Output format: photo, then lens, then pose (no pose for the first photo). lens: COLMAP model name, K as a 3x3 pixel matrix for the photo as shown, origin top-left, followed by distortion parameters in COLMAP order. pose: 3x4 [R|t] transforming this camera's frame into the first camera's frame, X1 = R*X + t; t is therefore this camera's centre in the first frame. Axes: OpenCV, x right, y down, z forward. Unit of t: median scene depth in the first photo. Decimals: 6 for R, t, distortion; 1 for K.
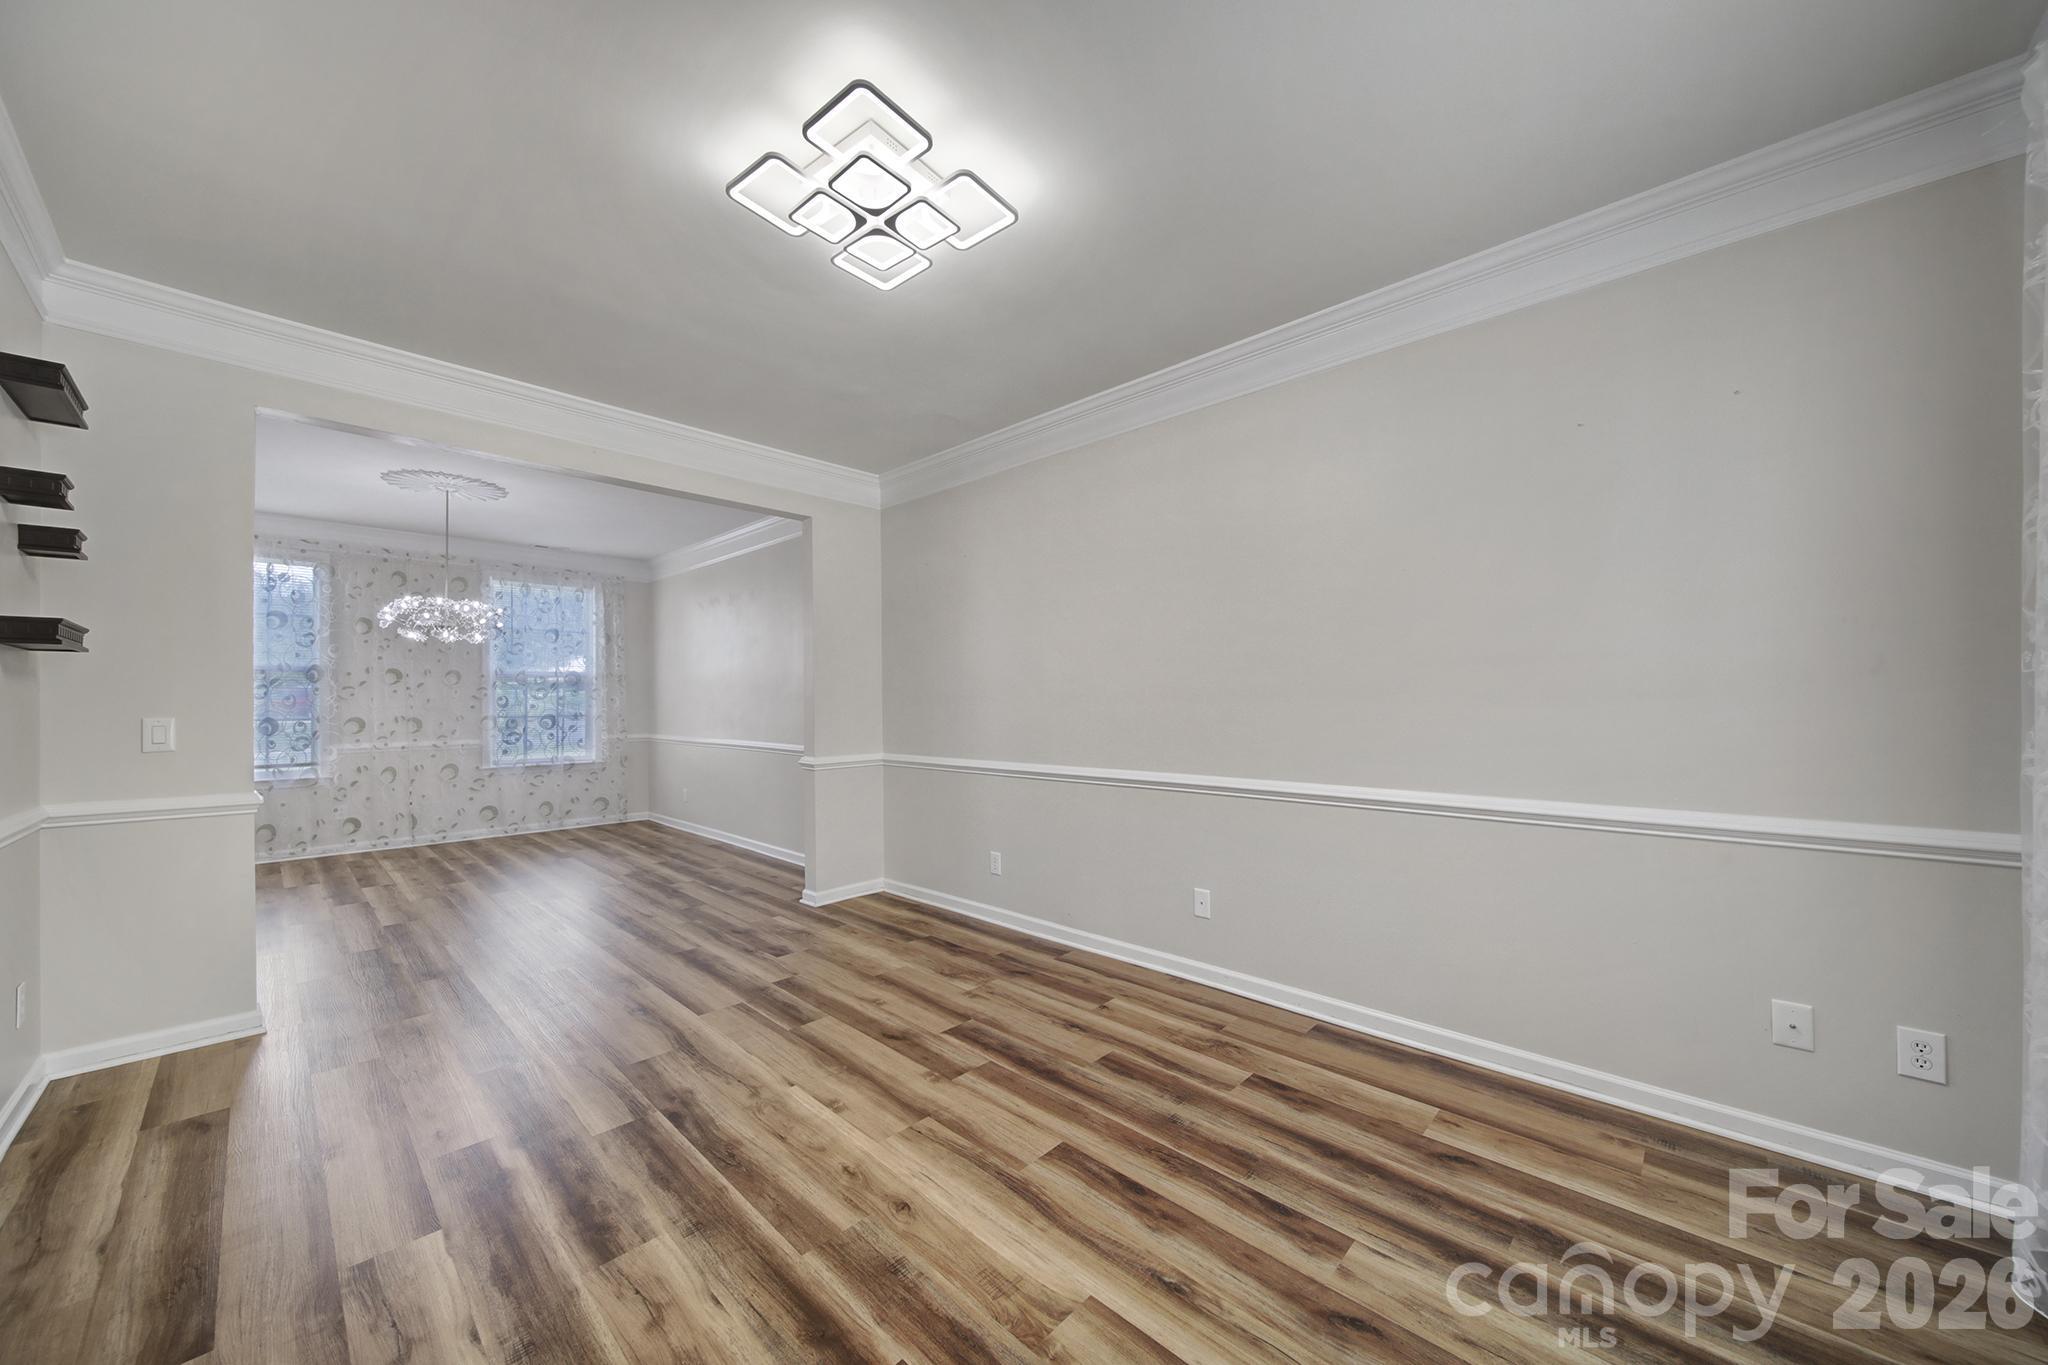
lens RADIAL K [[722.4, 0, 1014.3], [0, 722.4, 671.0], [0, 0, 1]] dist [0.007010, -0.003902]
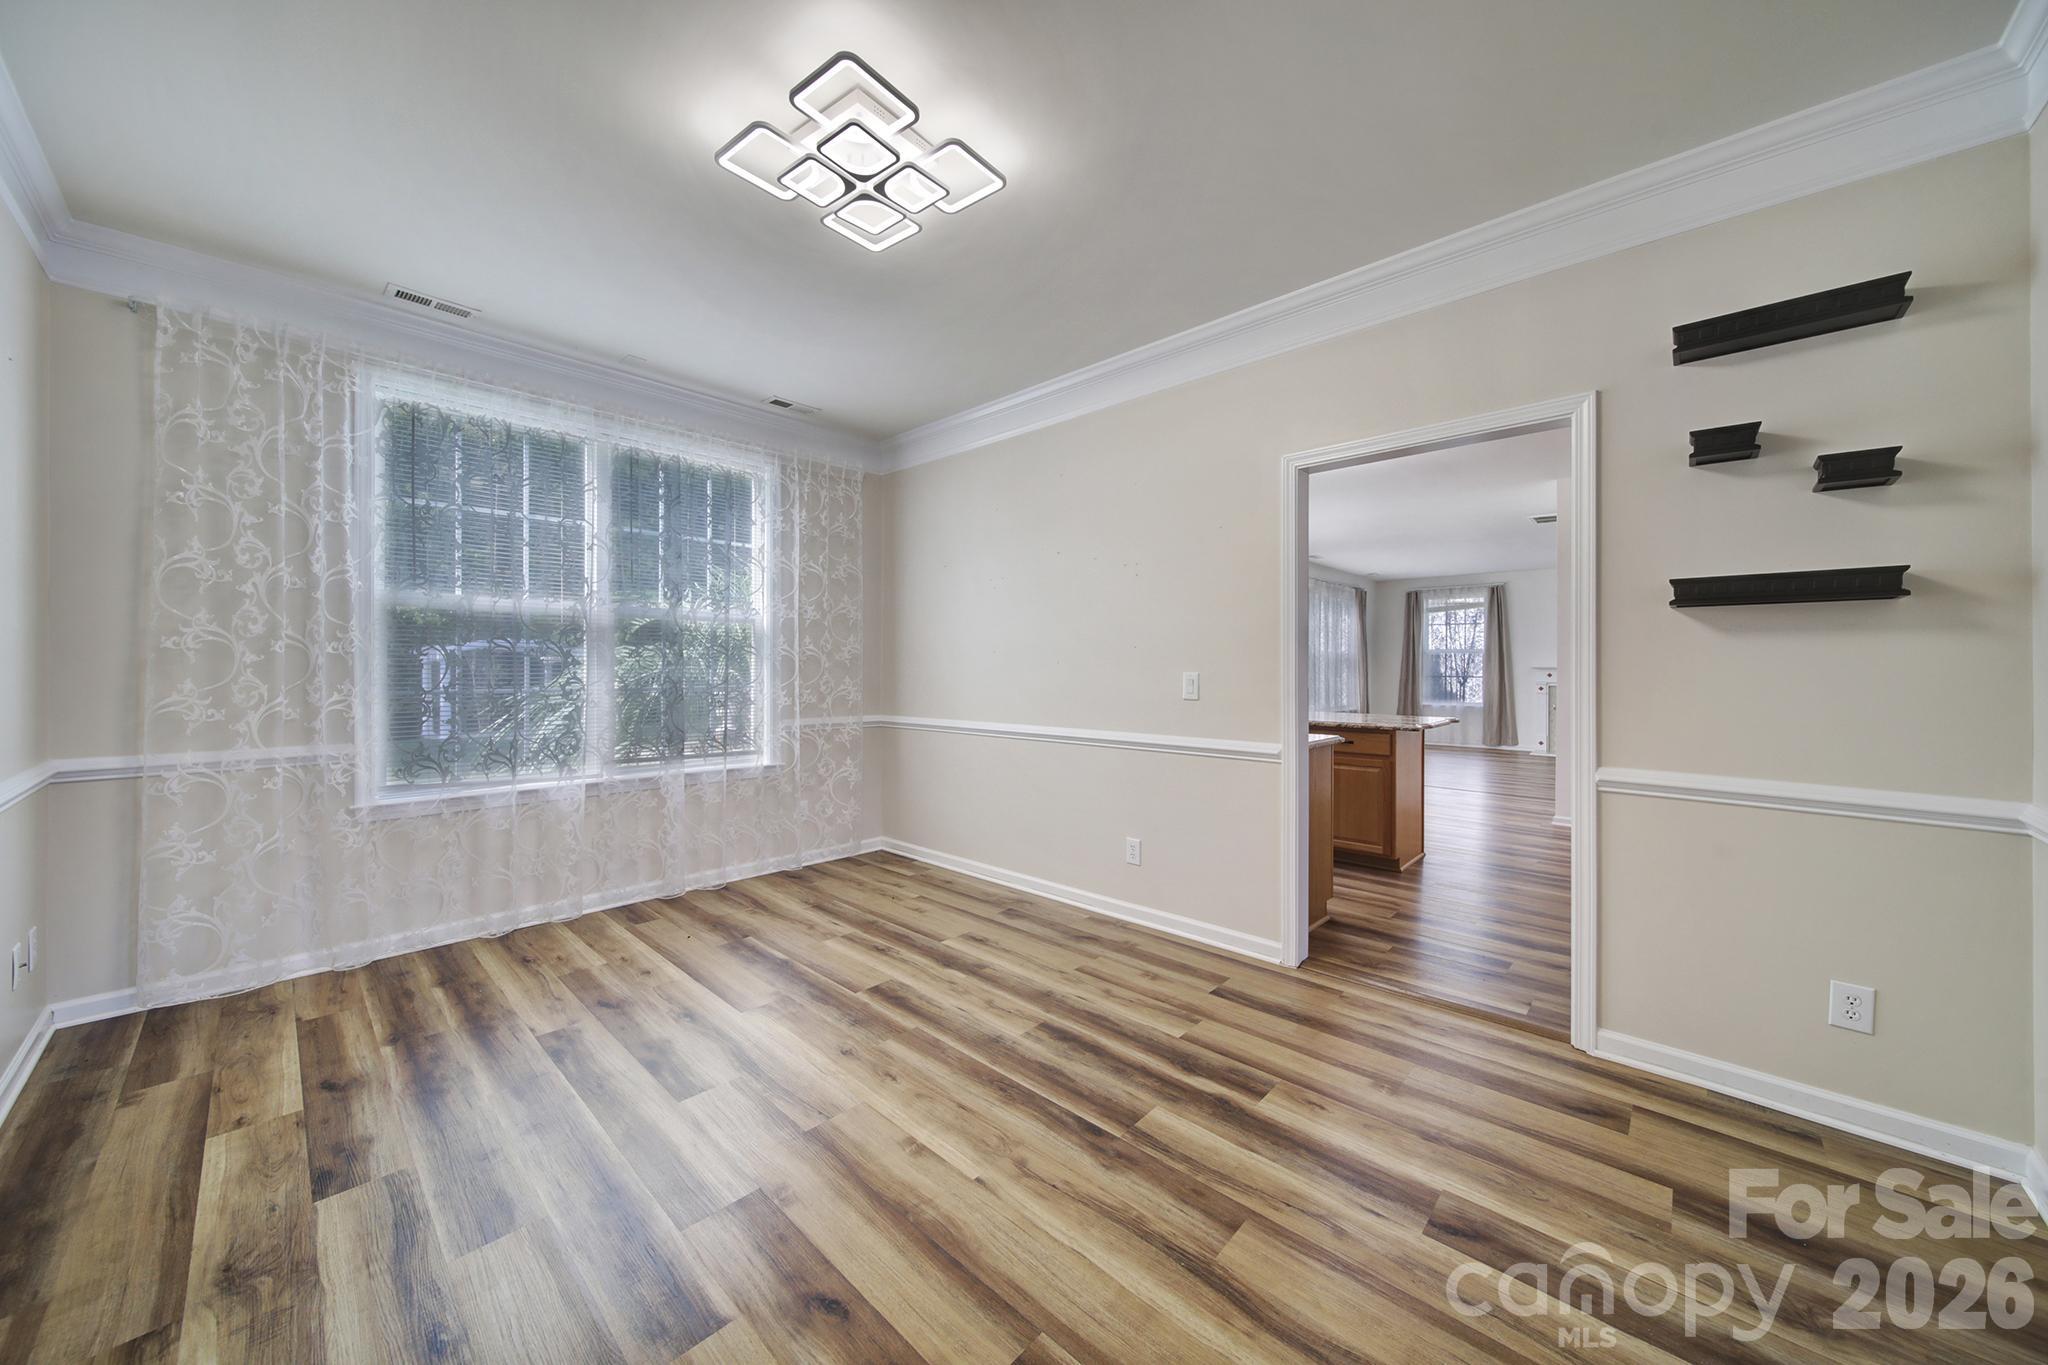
lens RADIAL K [[722.4, 0, 1014.3], [0, 722.4, 671.0], [0, 0, 1]] dist [0.007010, -0.003902]
pose [[-0.999991, 0.004311, -0.000080, -0.395300], [0.004311, 0.999278, -0.037742, 0.095283], [-0.000083, -0.037742, -0.999288, 2.008119]]
